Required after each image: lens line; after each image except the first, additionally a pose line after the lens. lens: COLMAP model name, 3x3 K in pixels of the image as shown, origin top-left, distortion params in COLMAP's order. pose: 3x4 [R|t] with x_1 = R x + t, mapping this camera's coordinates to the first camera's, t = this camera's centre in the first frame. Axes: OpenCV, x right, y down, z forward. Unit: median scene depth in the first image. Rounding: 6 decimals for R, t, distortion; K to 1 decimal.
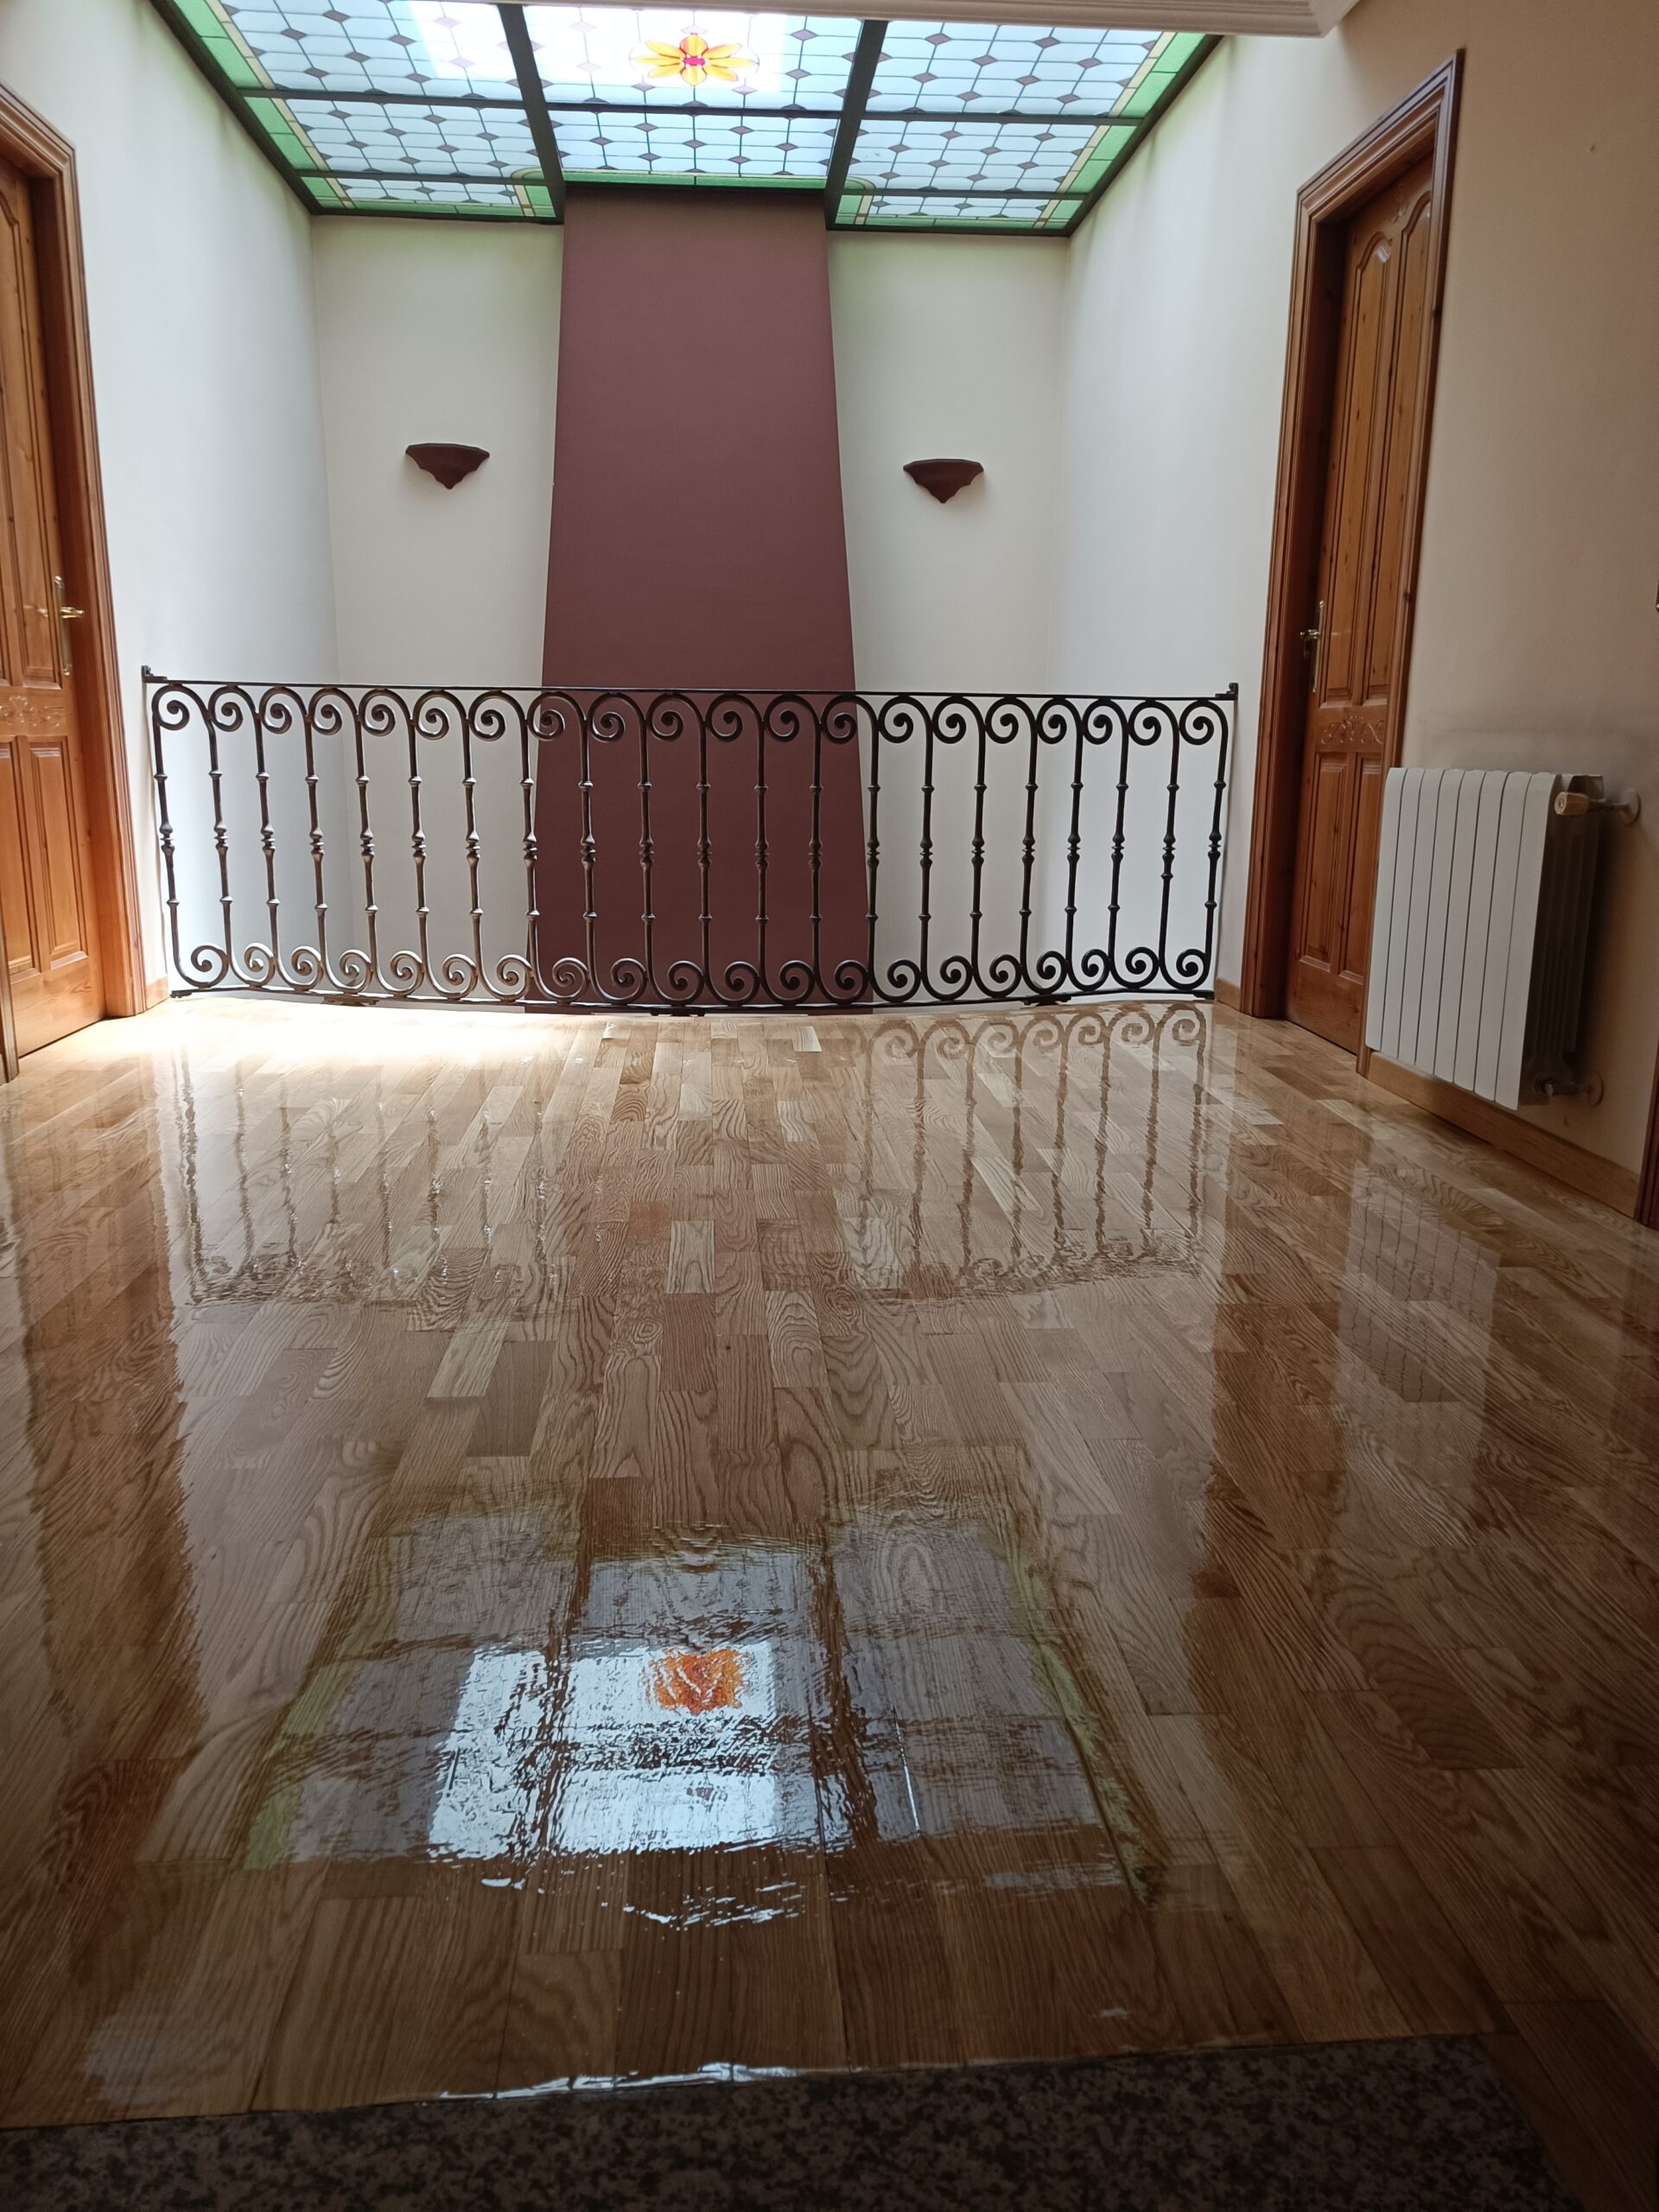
lens RADIAL K [[1589.9, 0, 829.5], [0, 1589.9, 1106.0], [0, 0, 1]] dist [0.018397, -0.029747]
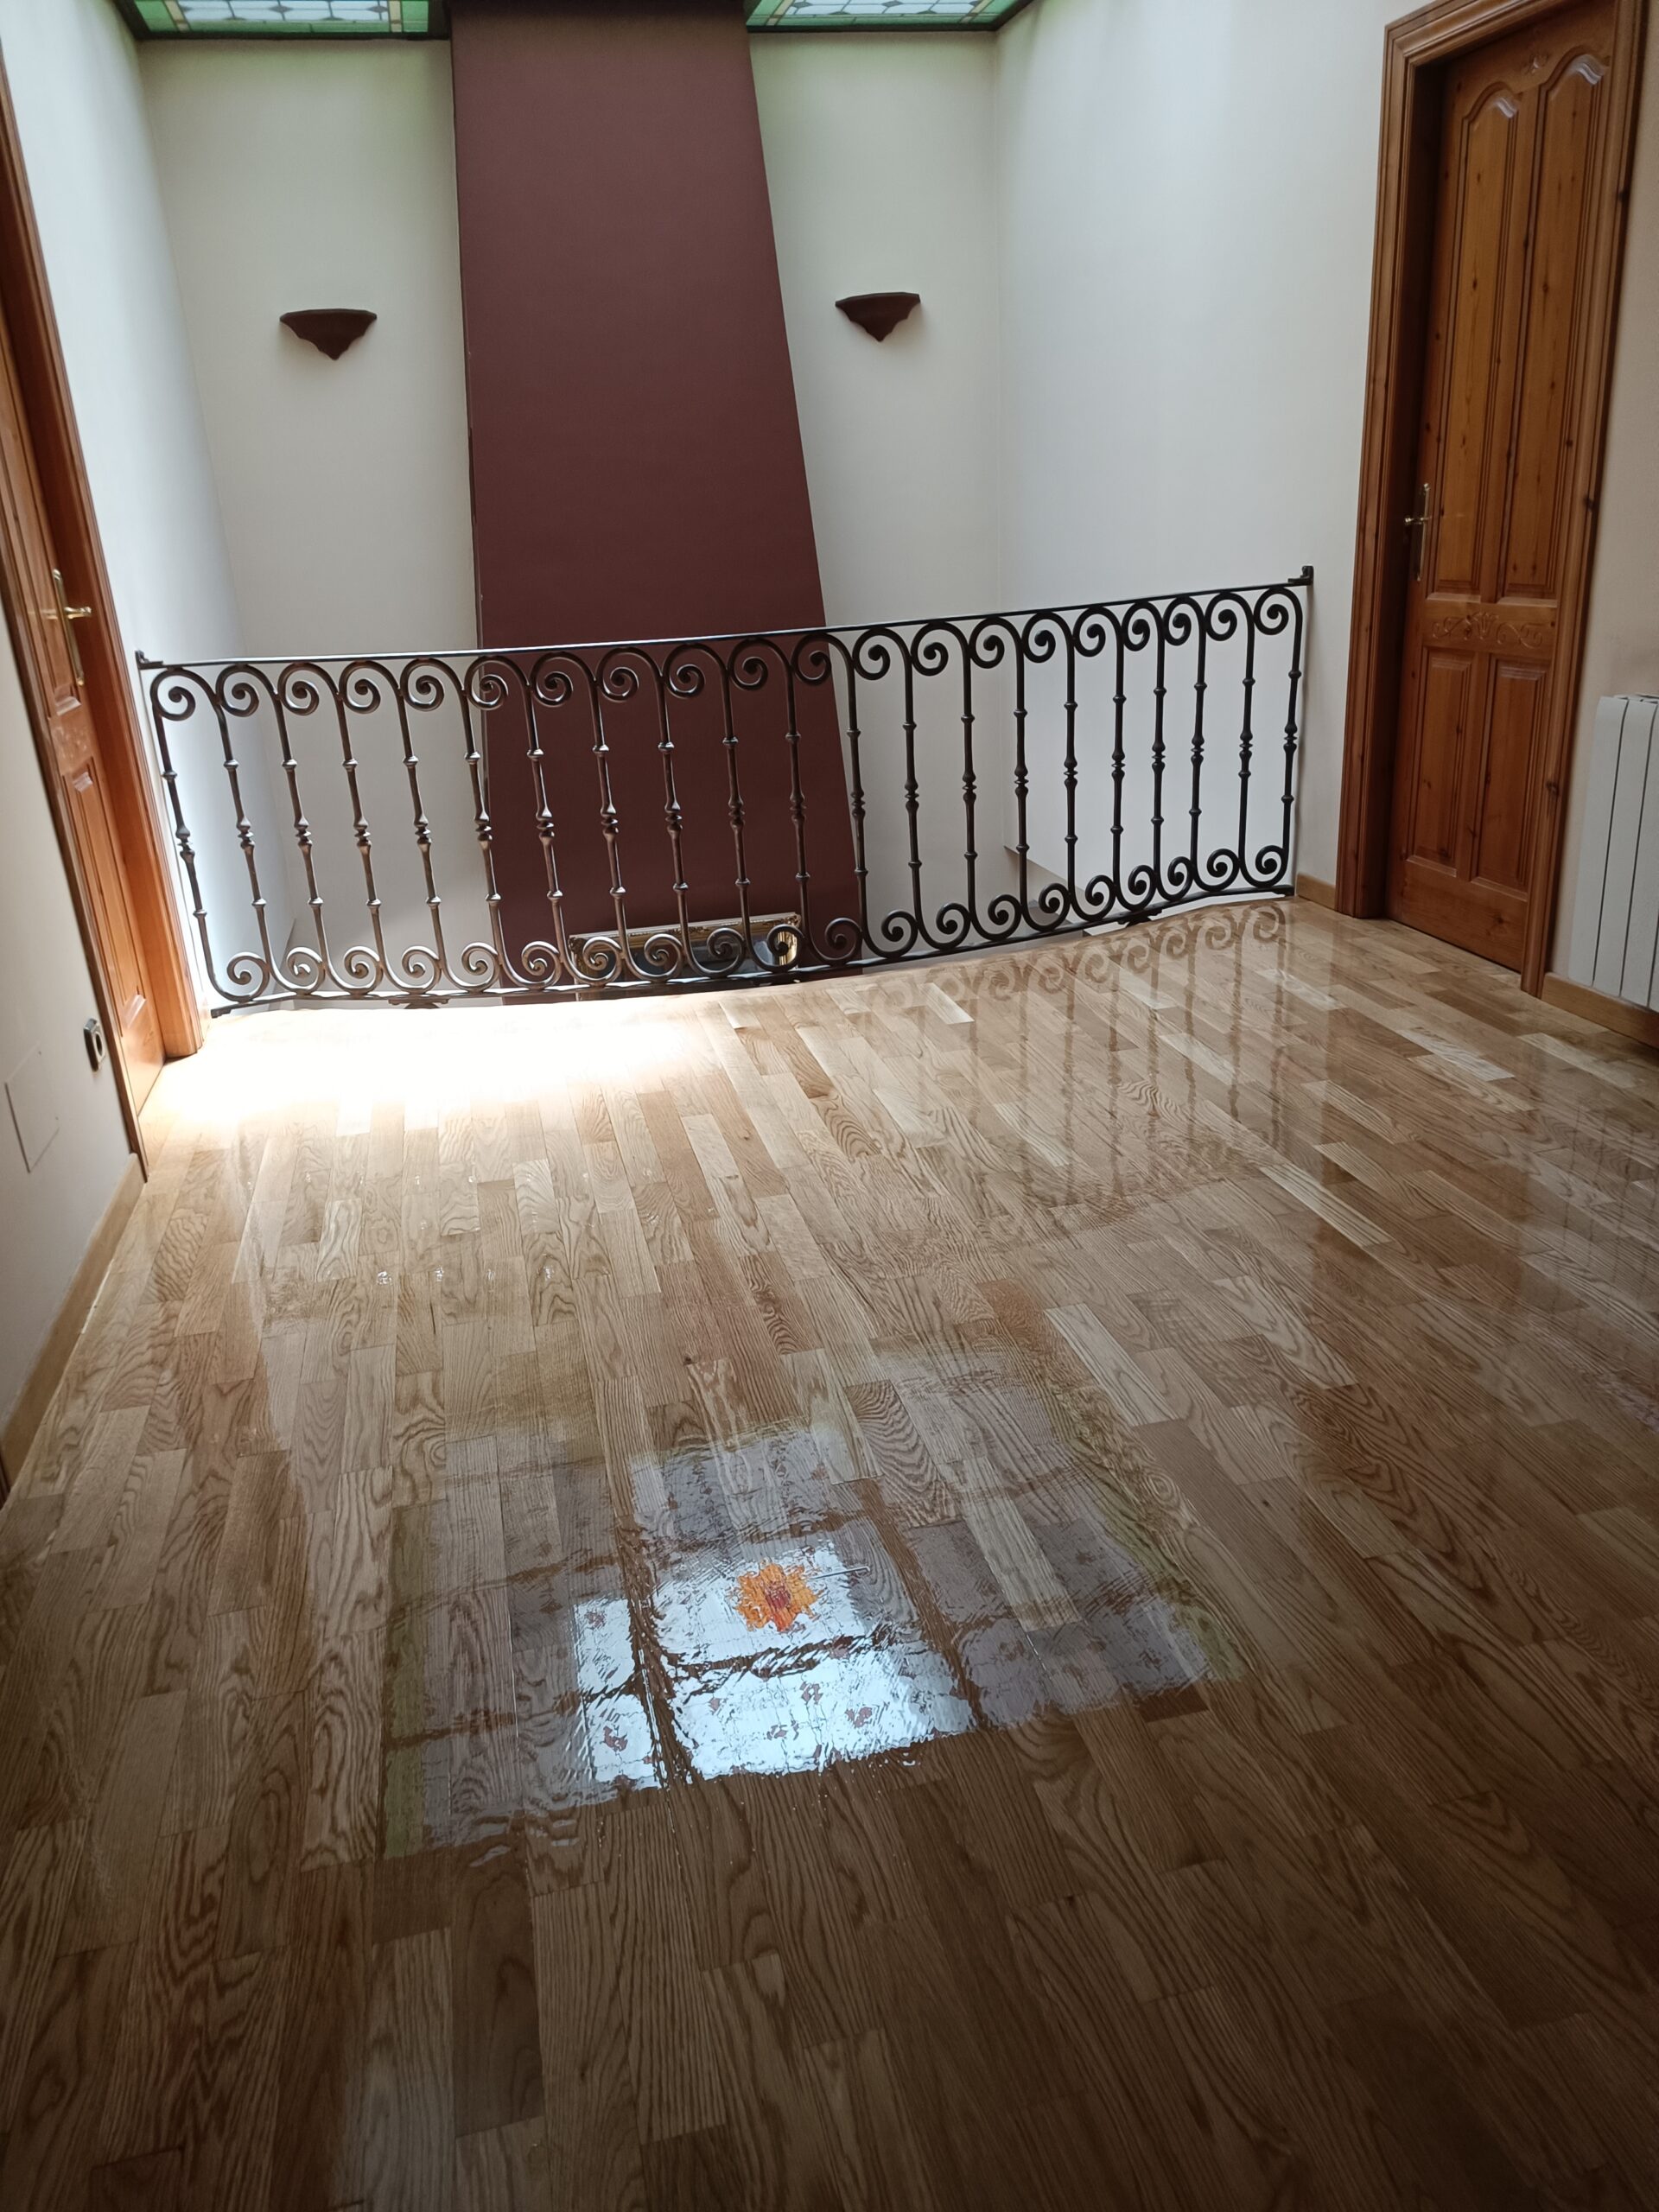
lens RADIAL K [[1589.9, 0, 829.5], [0, 1589.9, 1106.0], [0, 0, 1]] dist [0.018397, -0.029747]
pose [[0.985389, -0.118816, 0.122027, -0.183479], [0.101720, 0.985212, 0.137880, -0.107140], [-0.136604, -0.123453, 0.982903, 0.058670]]
